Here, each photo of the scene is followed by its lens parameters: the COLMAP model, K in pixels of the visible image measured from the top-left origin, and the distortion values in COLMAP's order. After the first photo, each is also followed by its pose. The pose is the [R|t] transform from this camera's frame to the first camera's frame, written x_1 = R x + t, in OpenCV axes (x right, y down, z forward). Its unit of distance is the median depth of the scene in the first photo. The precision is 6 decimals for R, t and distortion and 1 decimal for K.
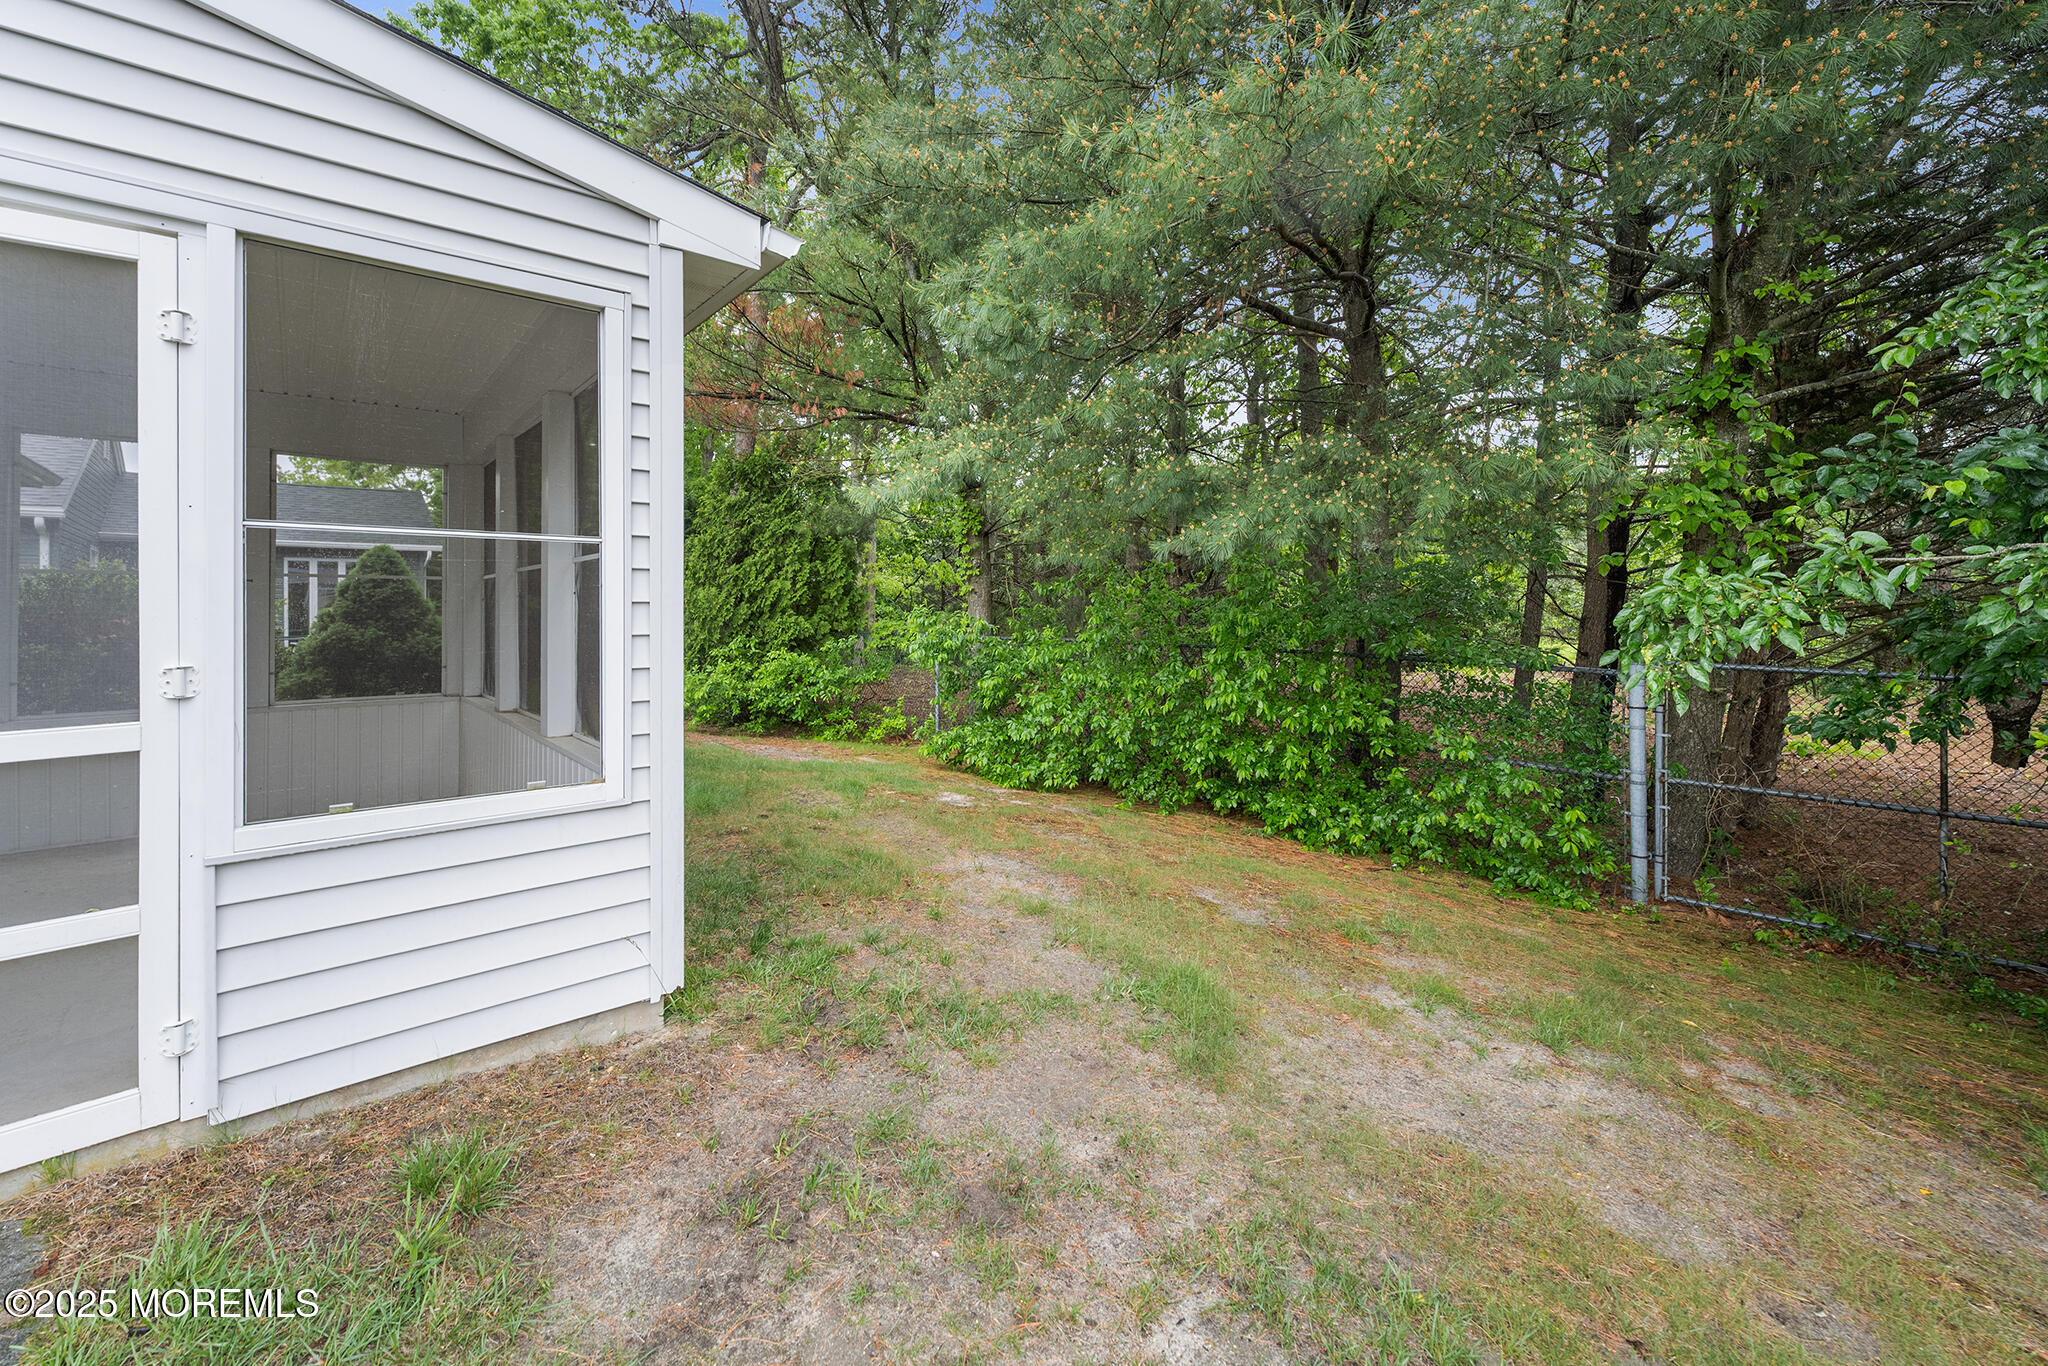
lens RADIAL K [[849.3, 0, 1030.4], [0, 849.3, 603.4], [0, 0, 1]] dist [0.000474, -0.000024]
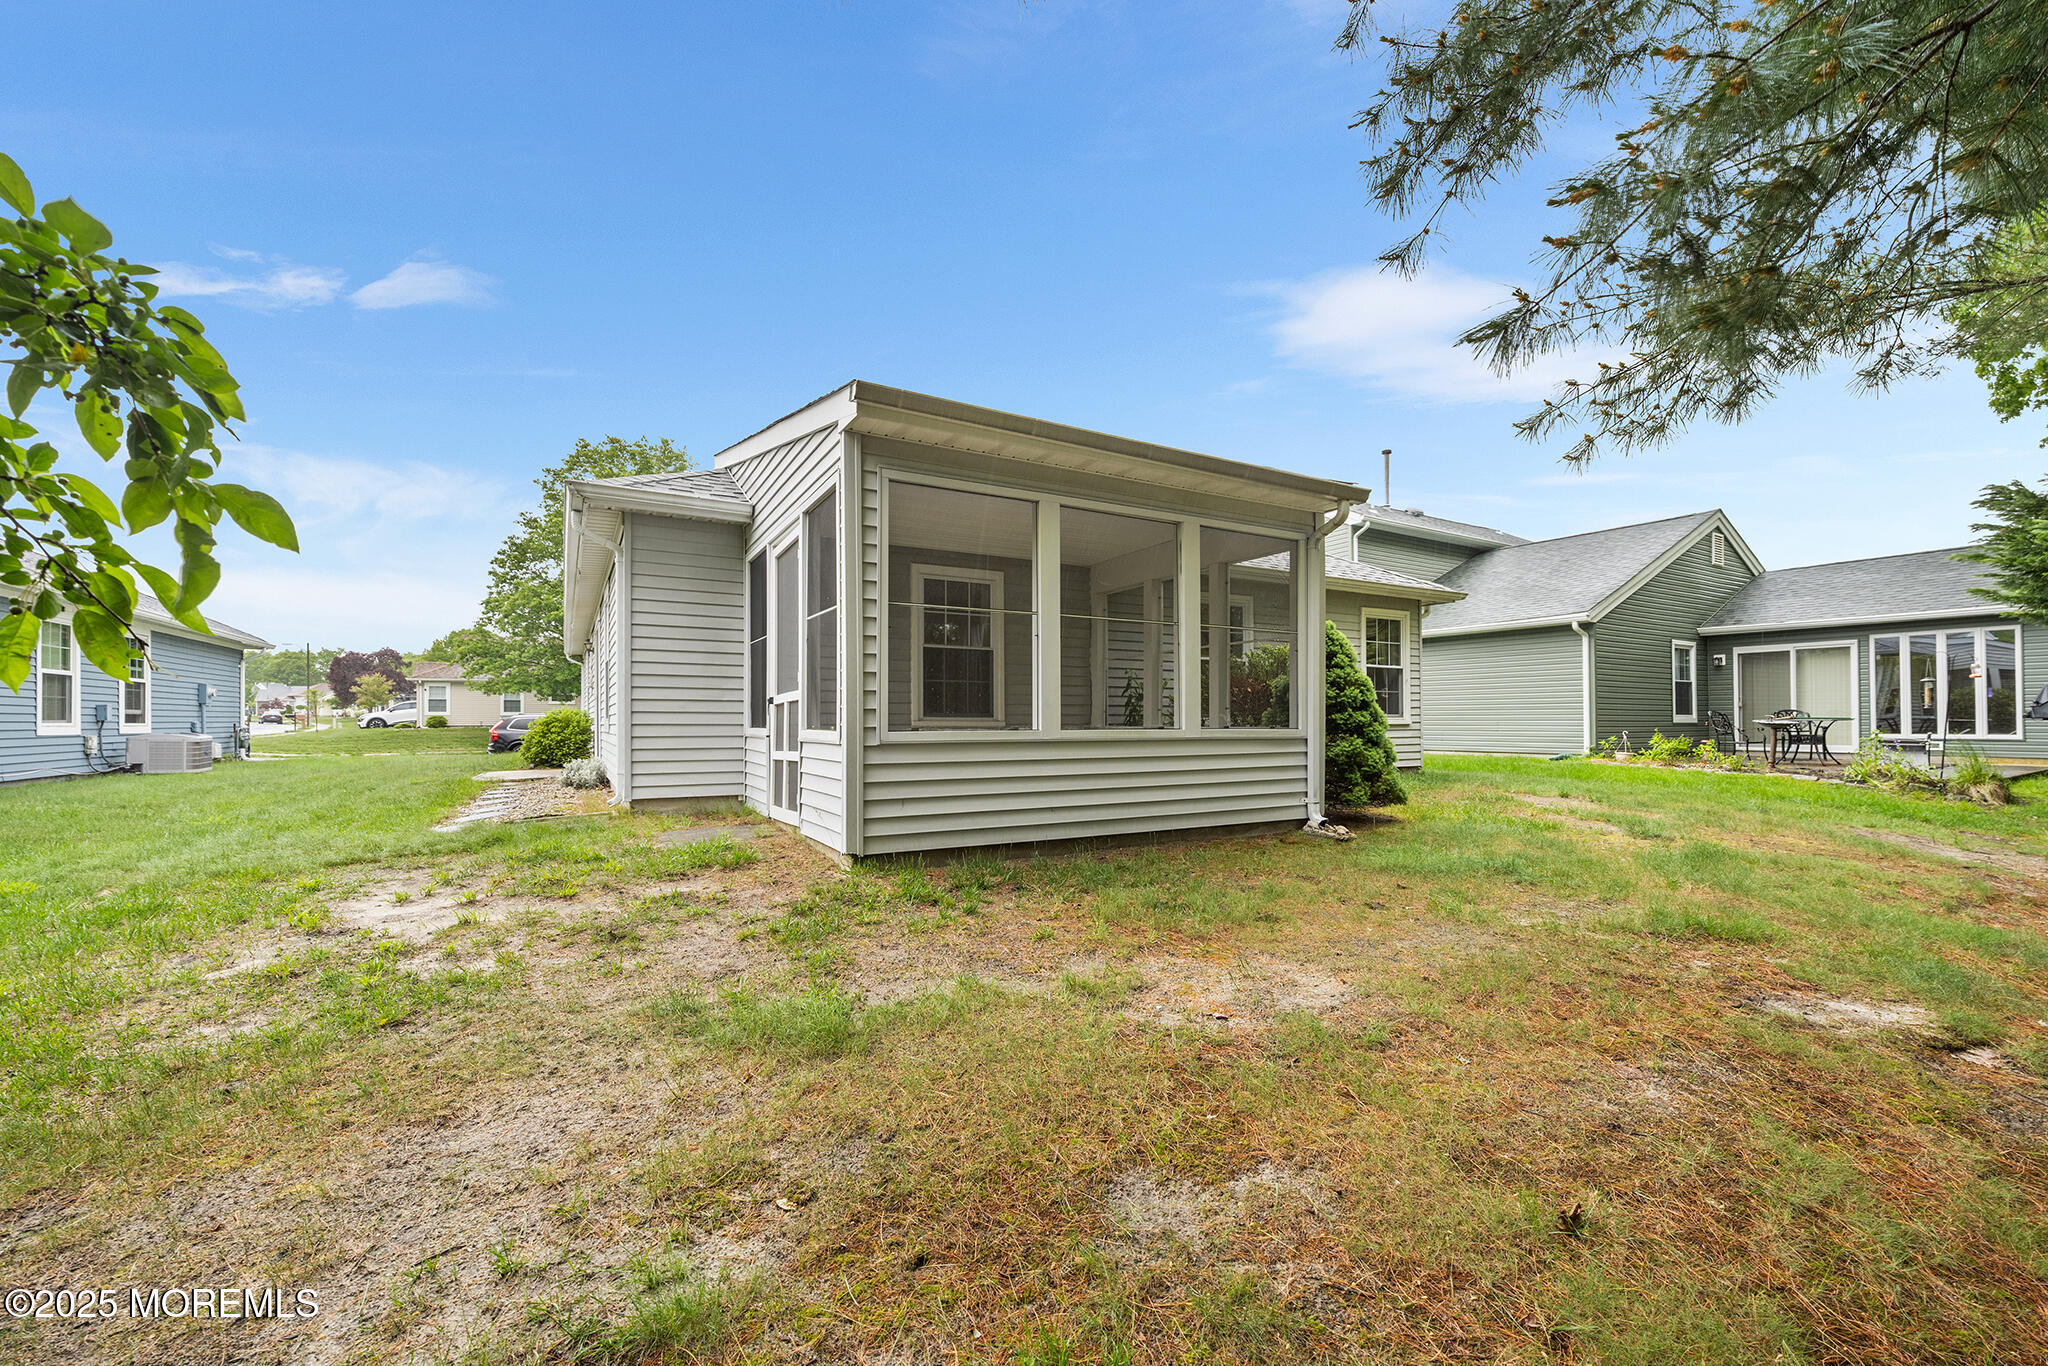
lens RADIAL K [[816.3, 0, 1026.8], [0, 816.3, 709.3], [0, 0, 1]] dist [-0.014970, -0.000101]
pose [[-0.196421, -0.009281, -0.980476, 1.187534], [0.005599, 0.999928, -0.010587, 0.180479], [0.980504, -0.007569, -0.196355, 1.728921]]
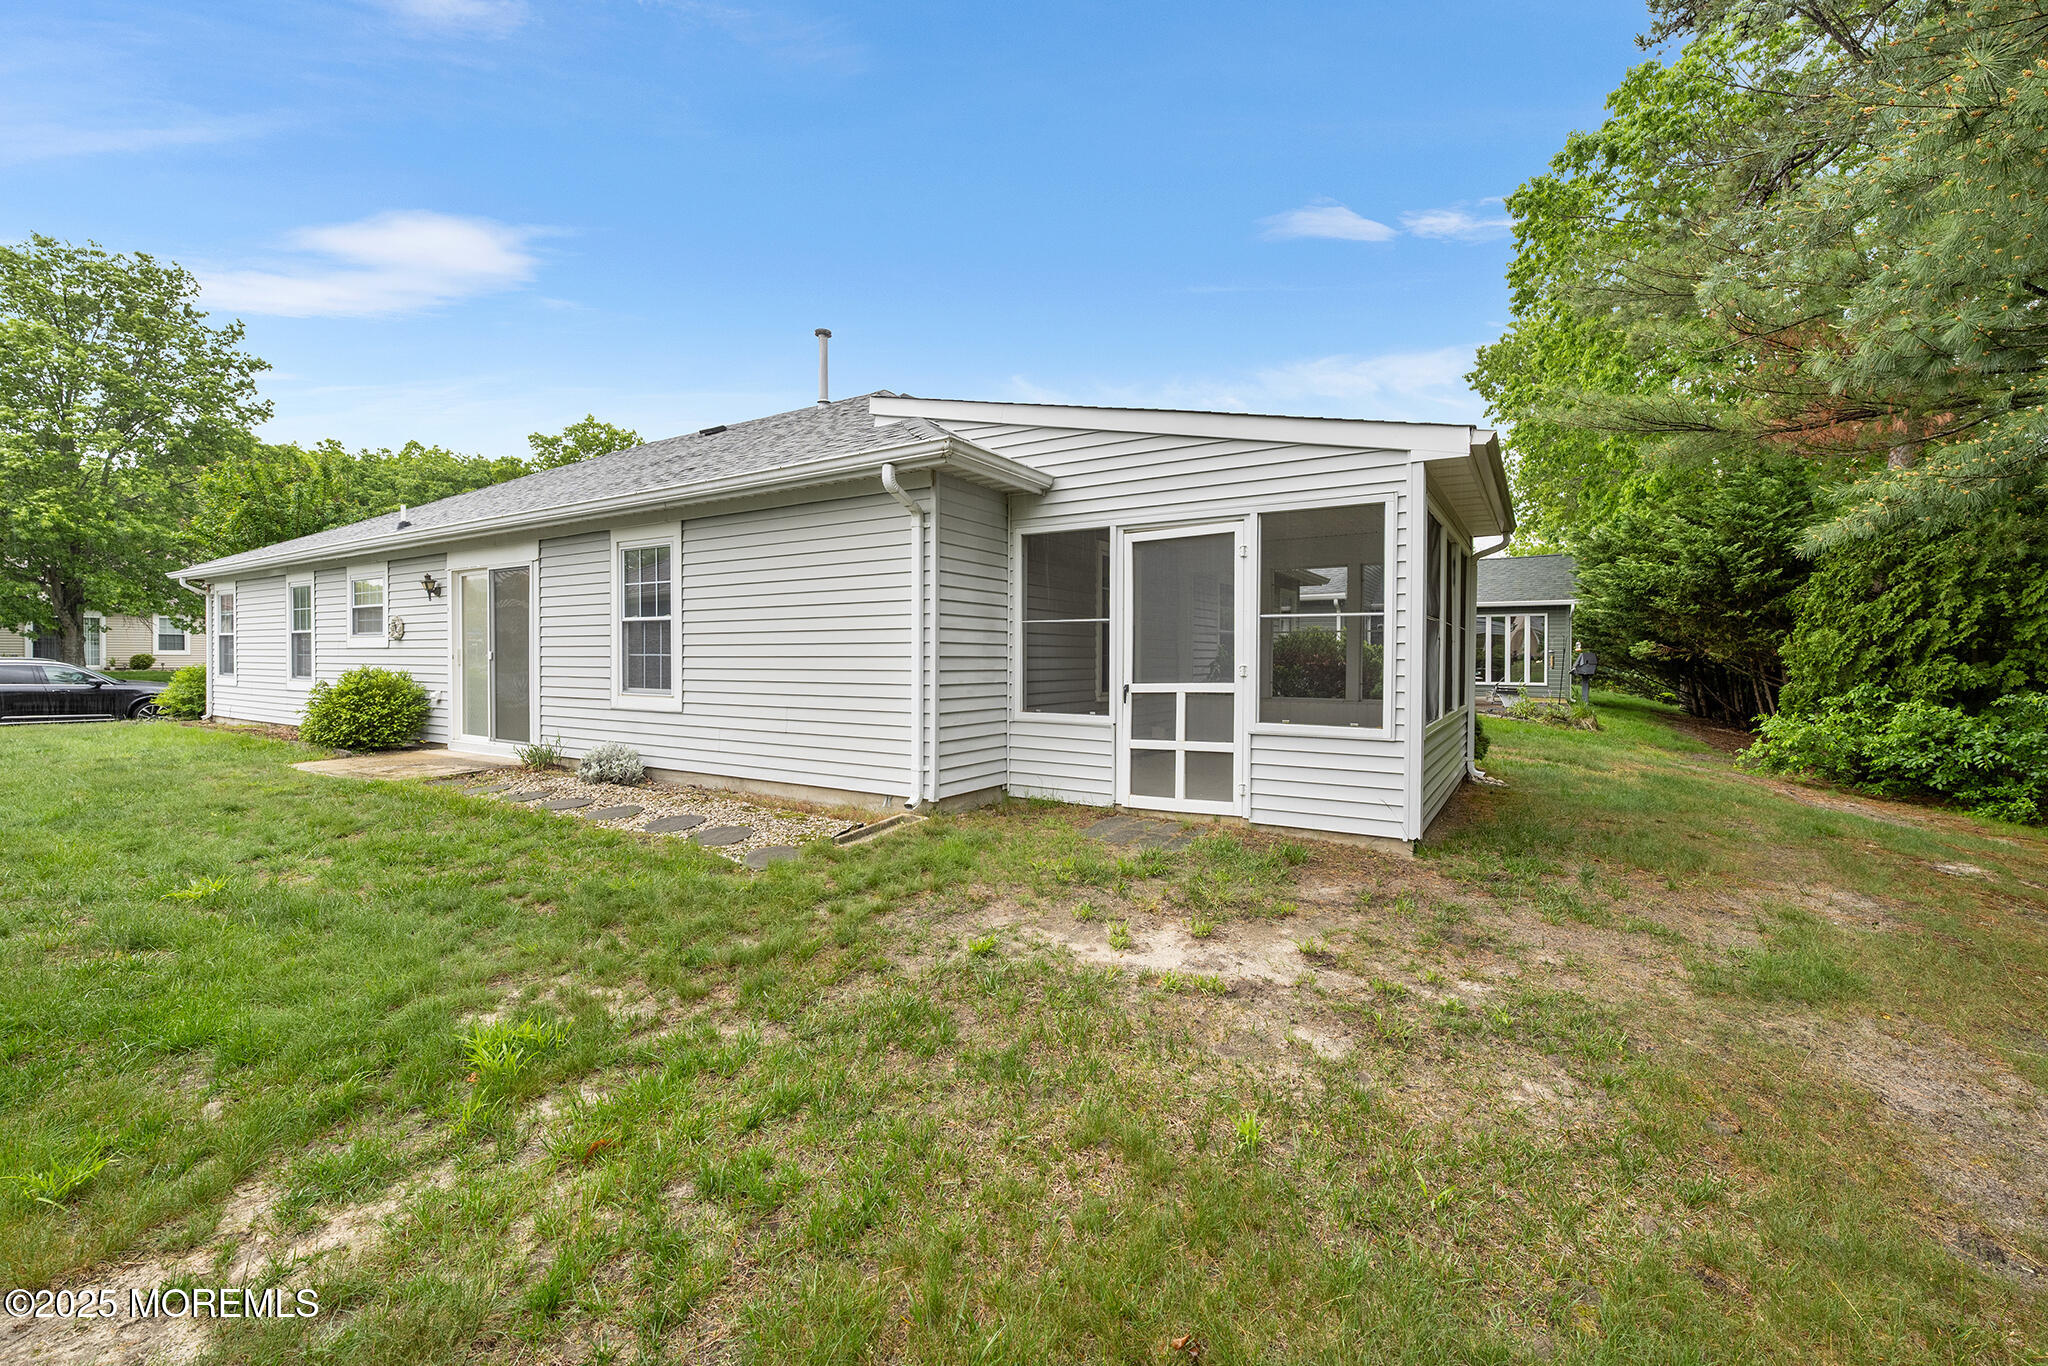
lens RADIAL K [[818.3, 0, 1029.0], [0, 818.3, 672.5], [0, 0, 1]] dist [0.000581, -0.000242]
pose [[0.292022, 0.025392, -0.956074, 1.162864], [0.000290, 0.999645, 0.026638, 0.017496], [0.956412, -0.008056, 0.291911, -0.424289]]
